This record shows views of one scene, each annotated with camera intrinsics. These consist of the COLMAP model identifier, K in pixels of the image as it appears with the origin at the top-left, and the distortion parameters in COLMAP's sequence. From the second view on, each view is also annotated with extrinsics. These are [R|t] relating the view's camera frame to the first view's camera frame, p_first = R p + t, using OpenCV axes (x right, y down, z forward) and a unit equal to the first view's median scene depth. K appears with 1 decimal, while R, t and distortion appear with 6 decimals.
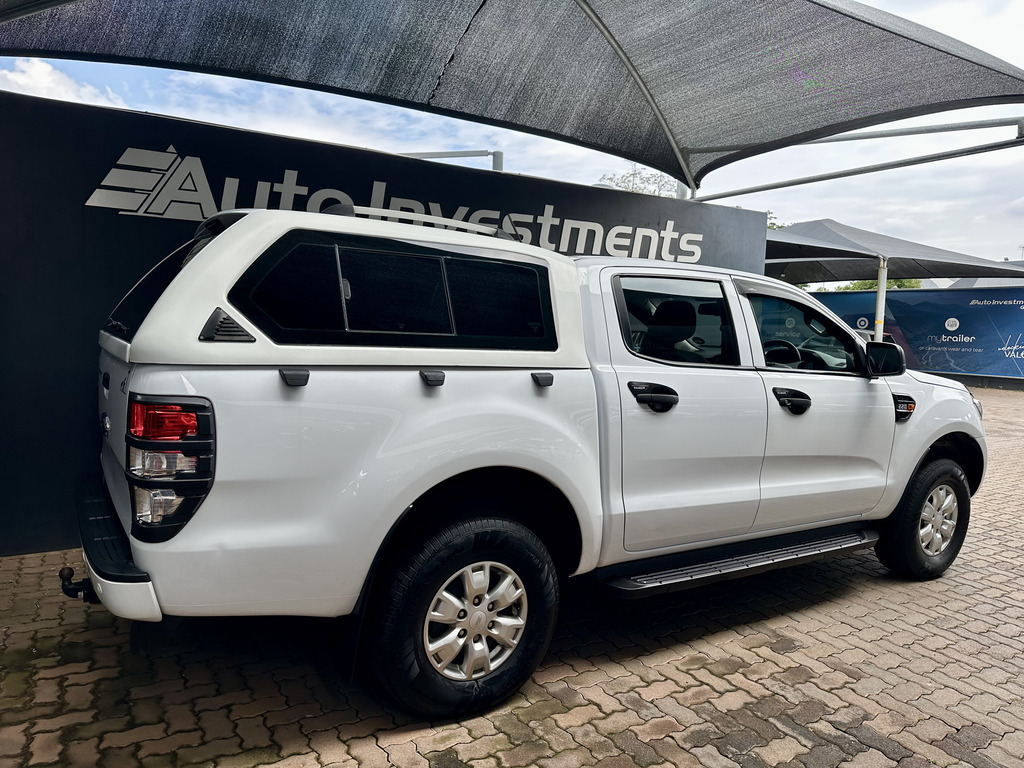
lens RADIAL K [[718.2, 0, 515.4], [0, 718.2, 384.0], [0, 0, 1]] dist [0.063377, -0.088932]
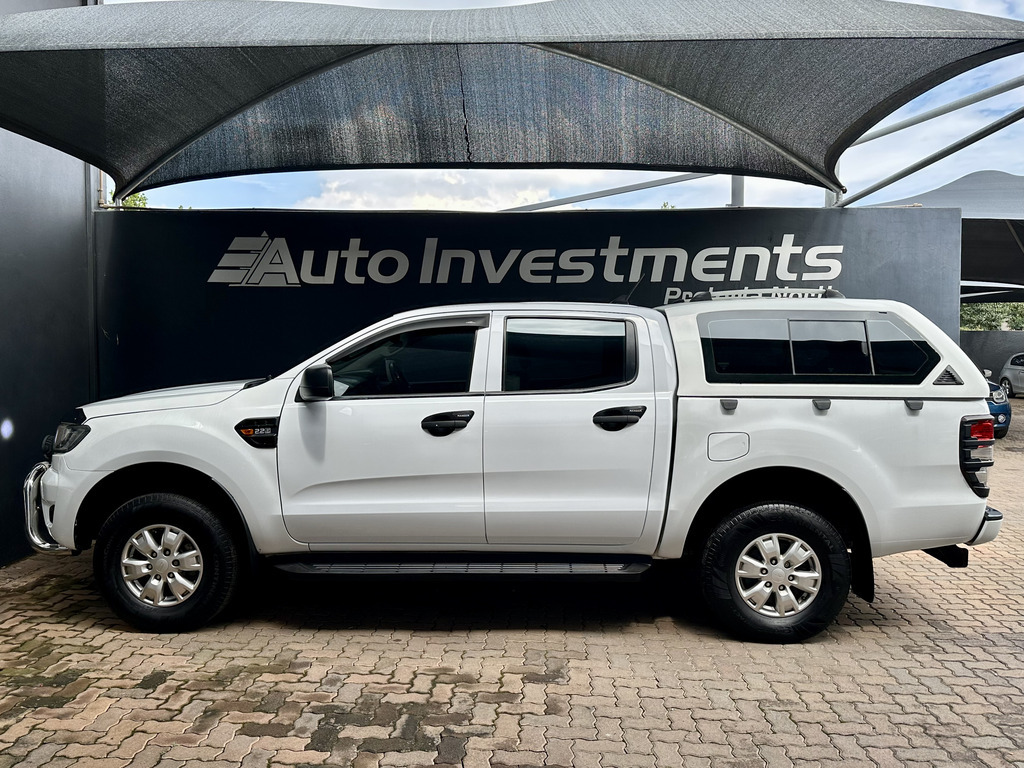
lens RADIAL K [[830.8, 0, 516.8], [0, 830.8, 385.1], [0, 0, 1]] dist [0.102877, -0.174041]
pose [[0.829568, -0.007392, -0.558357, 1.030345], [-0.024132, 0.998504, -0.049073, 0.018675], [0.557884, 0.054184, 0.828148, 0.011188]]
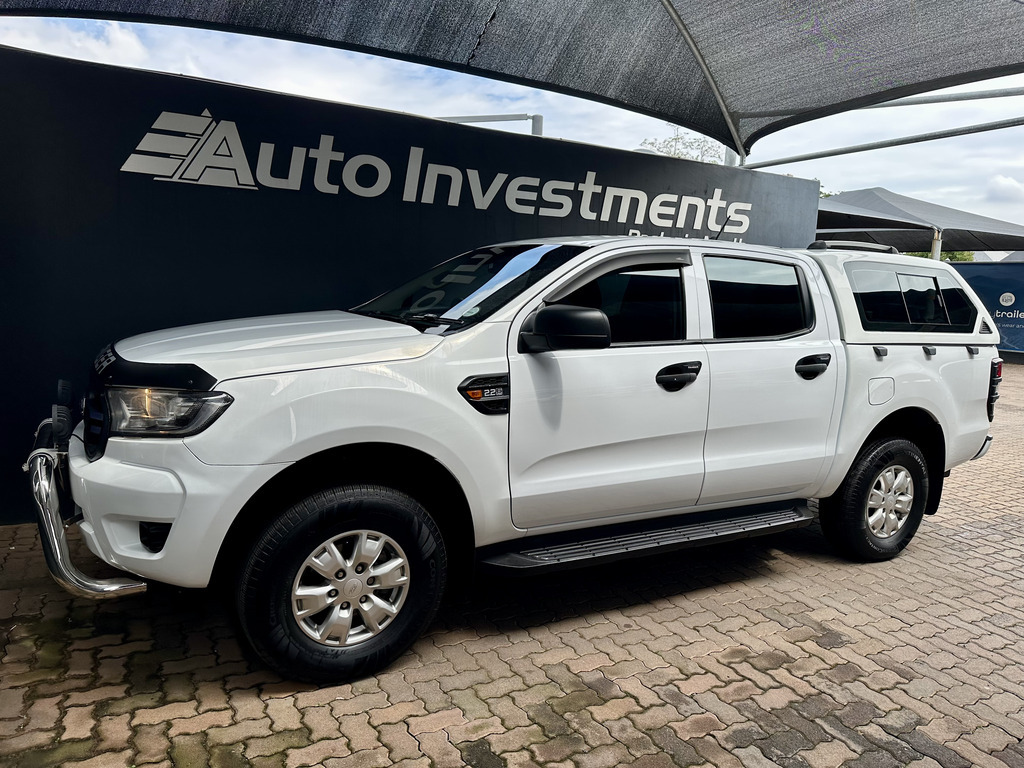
lens RADIAL K [[719.4, 0, 512.0], [0, 719.4, 384.0], [0, 0, 1]] dist [0.058367, -0.090909]
pose [[0.998545, 0.019447, -0.050293, -0.008428], [-0.017227, 0.998874, 0.044210, -0.012604], [0.051096, -0.043280, 0.997756, 0.040354]]
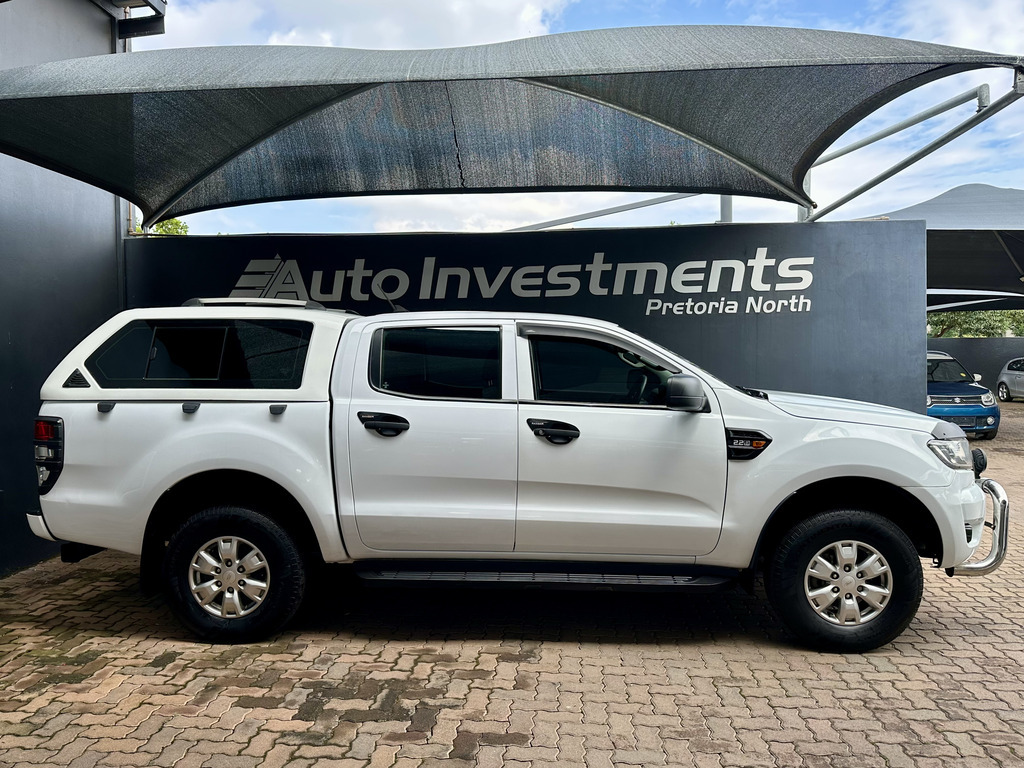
lens RADIAL K [[788.6, 0, 512.0], [0, 788.6, 384.0], [0, 0, 1]] dist [0.112989, -0.199513]
pose [[0.809398, -0.026538, -0.586660, 1.122228], [-0.013657, 0.997858, -0.063982, 0.031564], [0.587102, 0.059799, 0.807302, 0.017246]]
